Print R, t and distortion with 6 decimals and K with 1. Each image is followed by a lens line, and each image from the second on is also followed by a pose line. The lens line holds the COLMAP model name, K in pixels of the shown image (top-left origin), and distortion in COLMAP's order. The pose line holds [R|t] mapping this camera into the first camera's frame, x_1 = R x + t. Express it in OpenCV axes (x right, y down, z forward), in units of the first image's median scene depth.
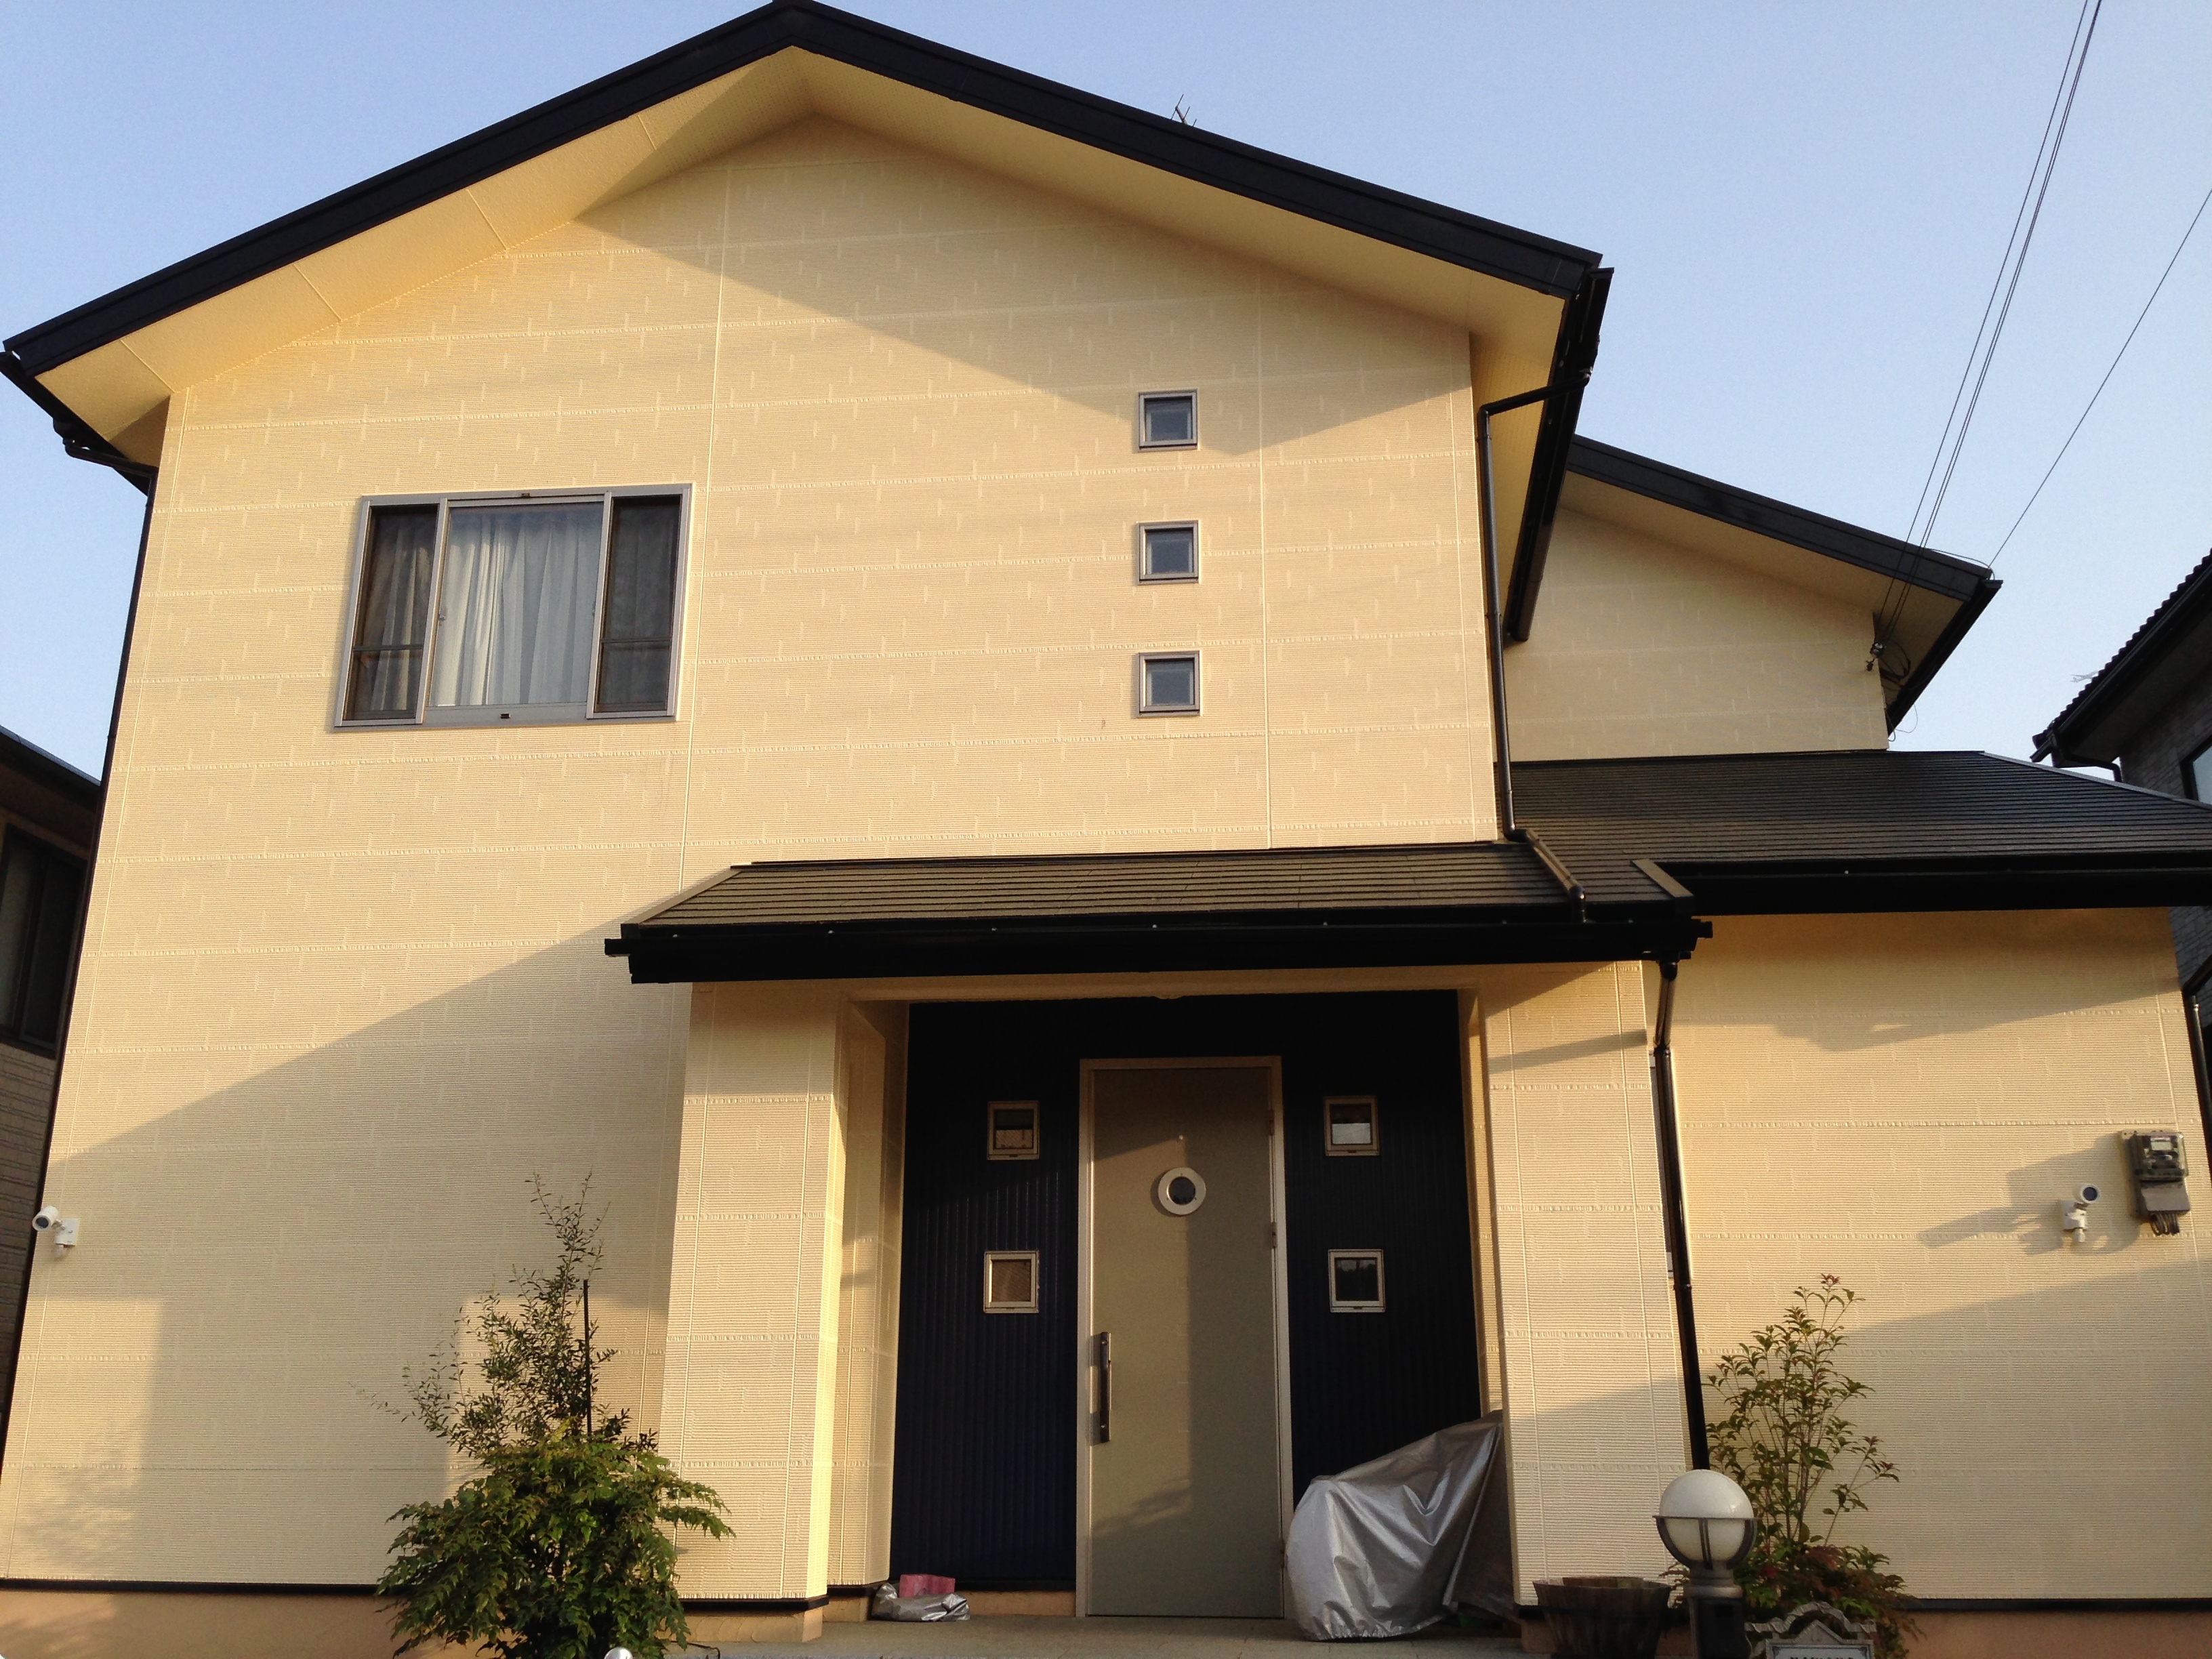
lens RADIAL K [[2021.6, 0, 1106.0], [0, 2021.6, 829.5], [0, 0, 1]] dist [0.113123, -0.150583]
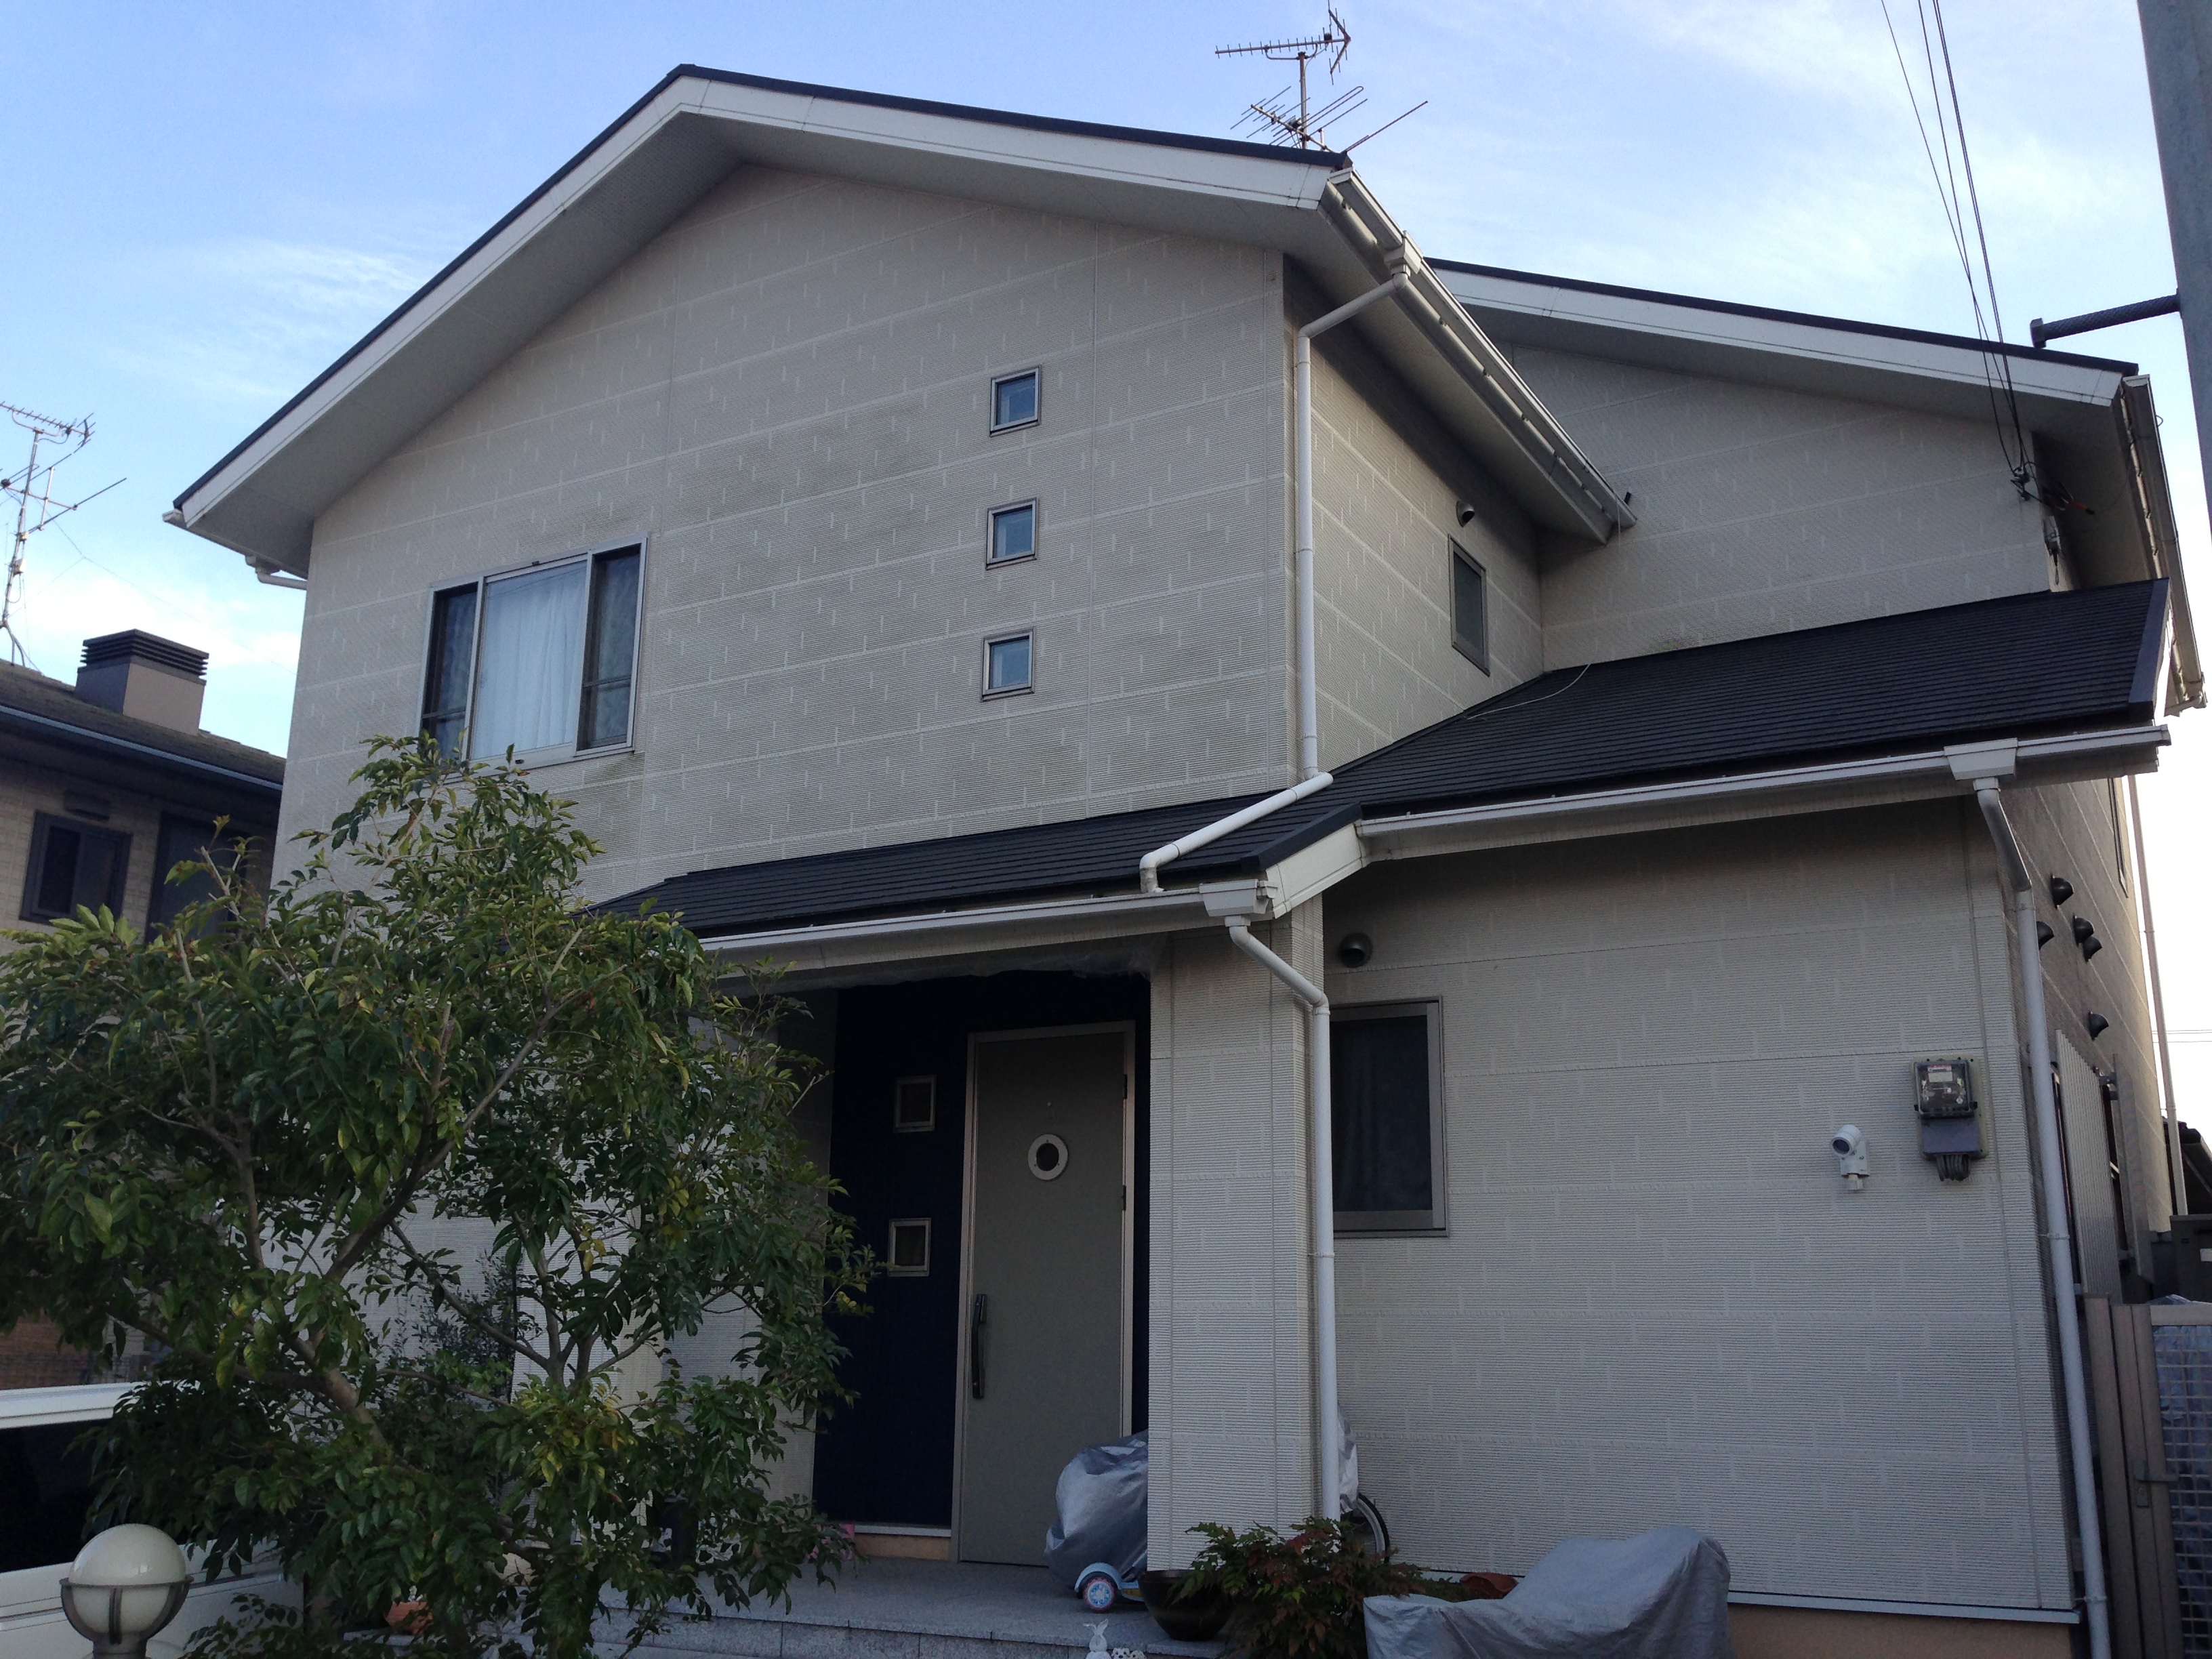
lens RADIAL K [[2014.2, 0, 1106.0], [0, 2014.2, 829.5], [0, 0, 1]] dist [0.092484, -0.012118]
pose [[0.914835, -0.095157, -0.392458, 0.470720], [0.112644, 0.993398, 0.021714, -0.005519], [0.387800, -0.064072, 0.919514, 0.079338]]
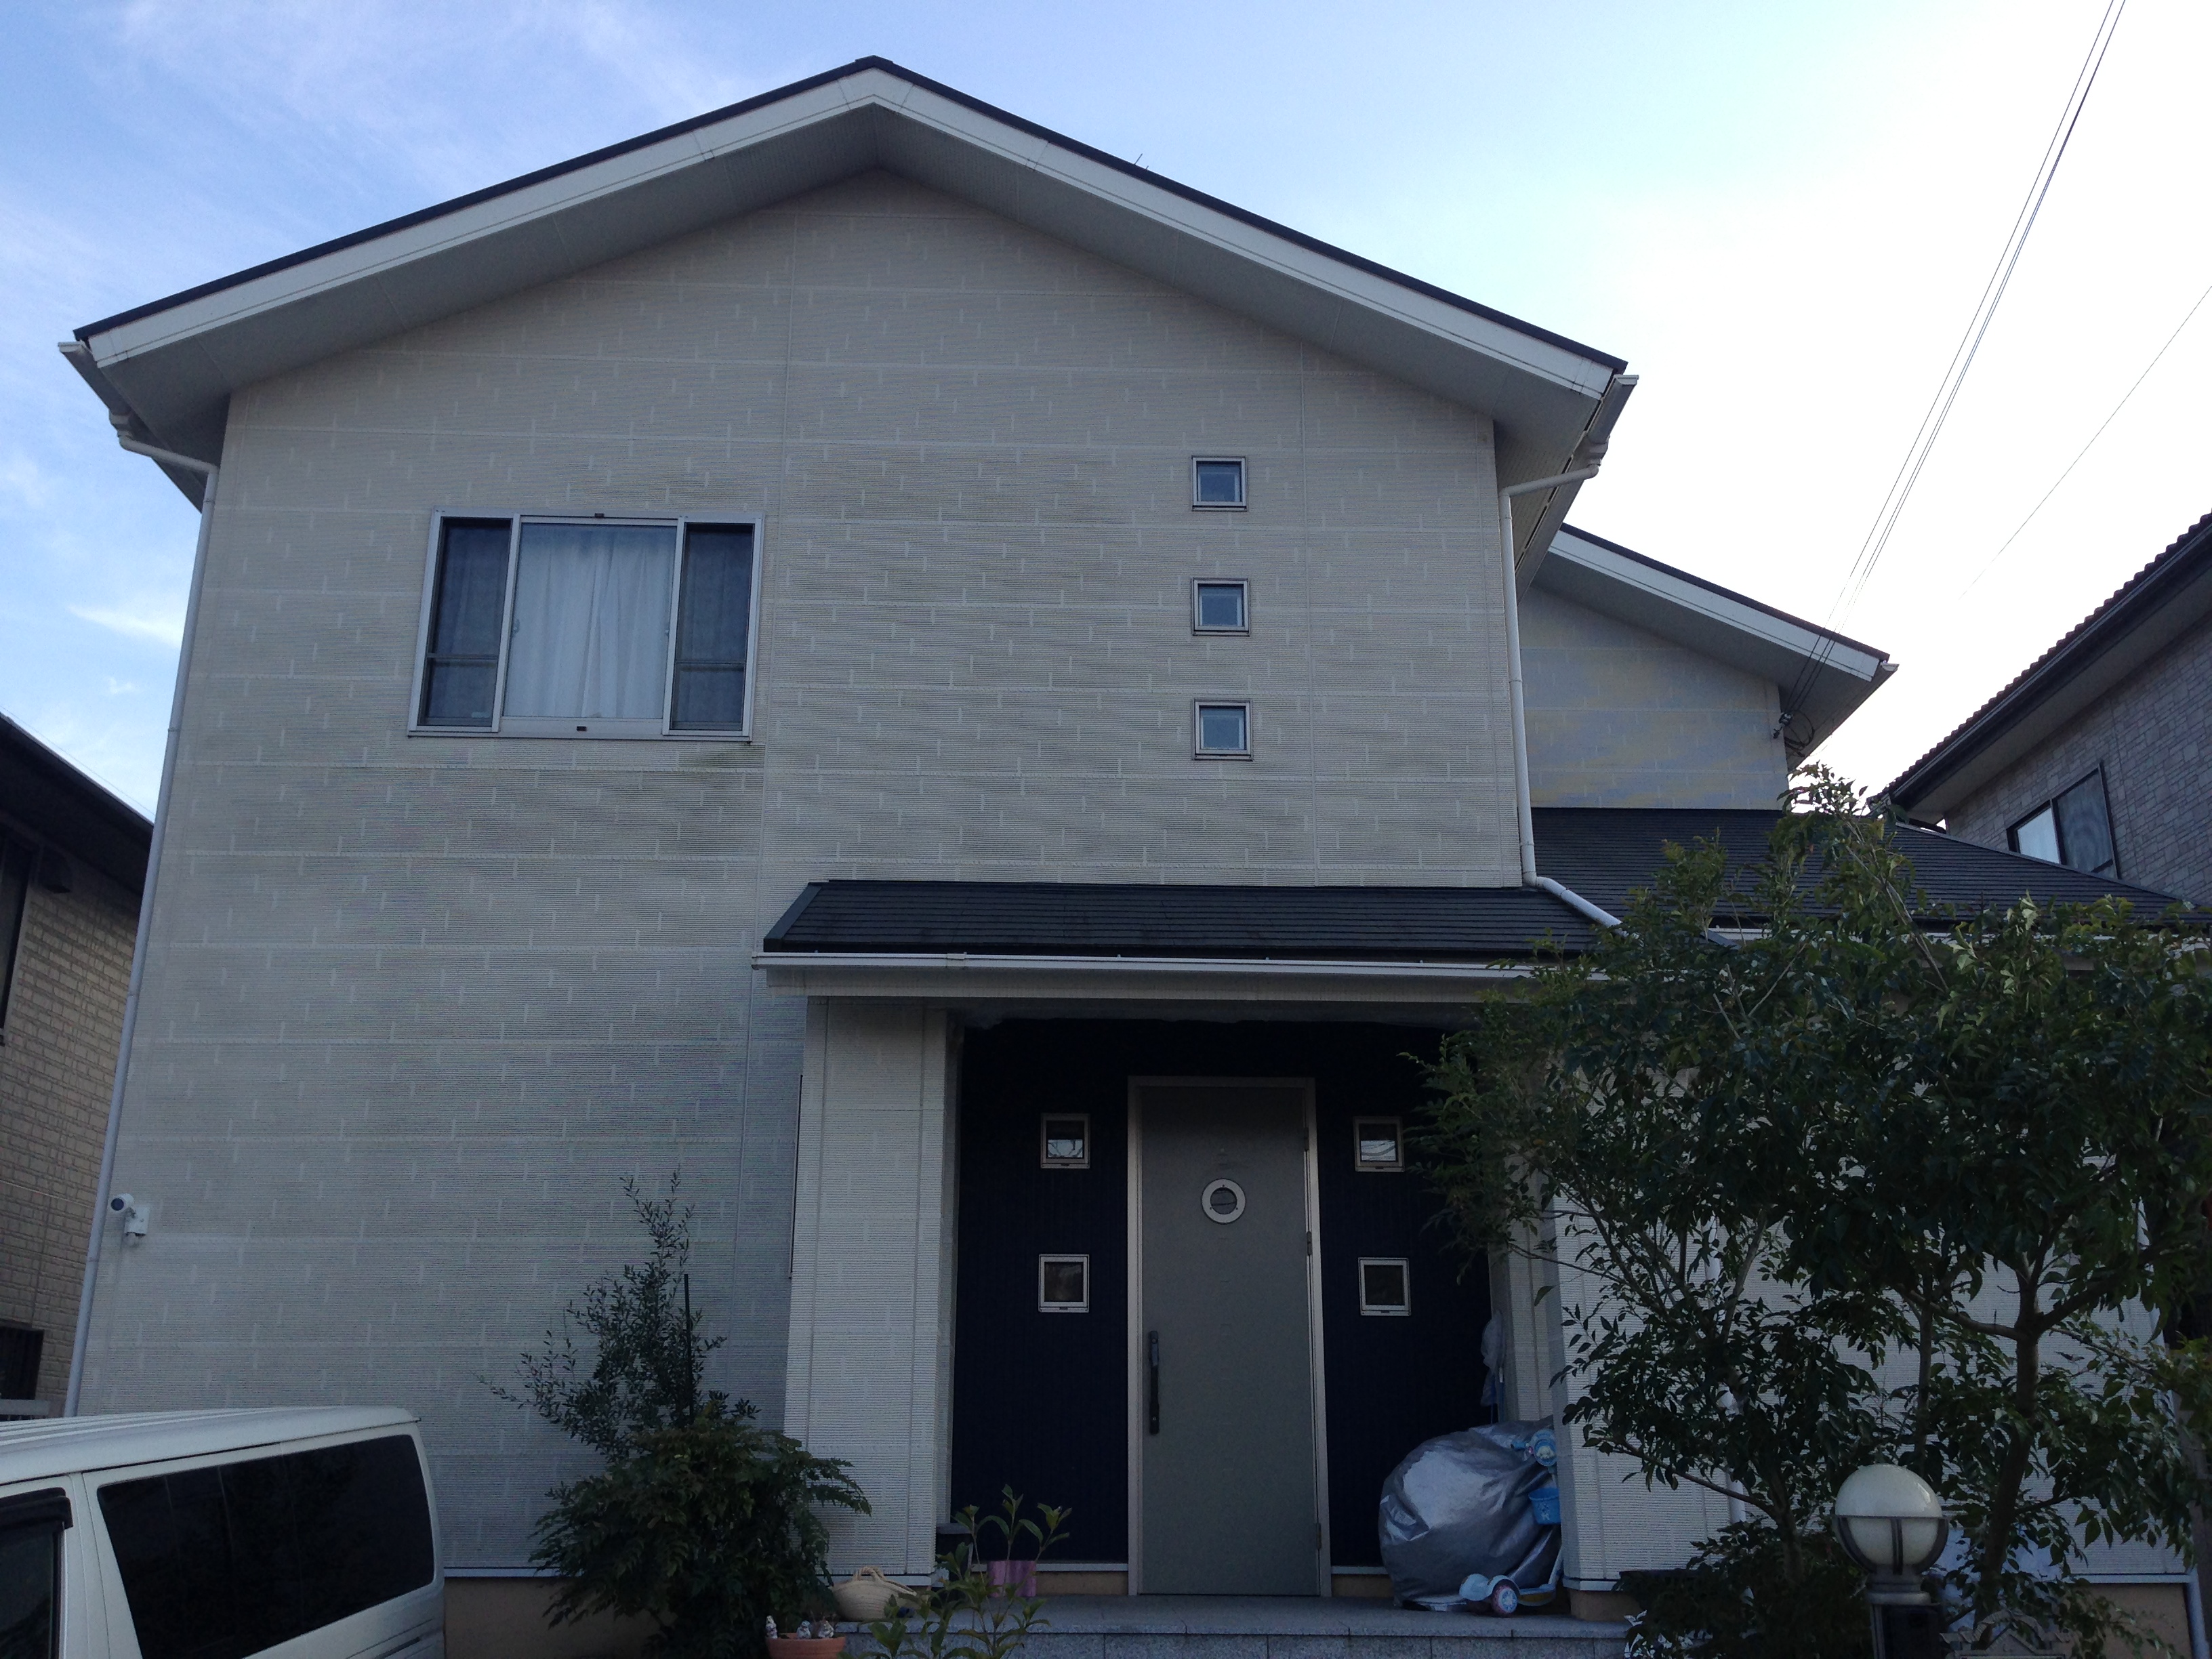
lens RADIAL K [[2021.6, 0, 1106.0], [0, 2021.6, 829.5], [0, 0, 1]] dist [0.113123, -0.150583]
pose [[0.991285, 0.041564, 0.125008, -0.163634], [-0.041110, 0.999135, -0.006214, -0.009274], [-0.125159, 0.001021, 0.992136, -0.059926]]
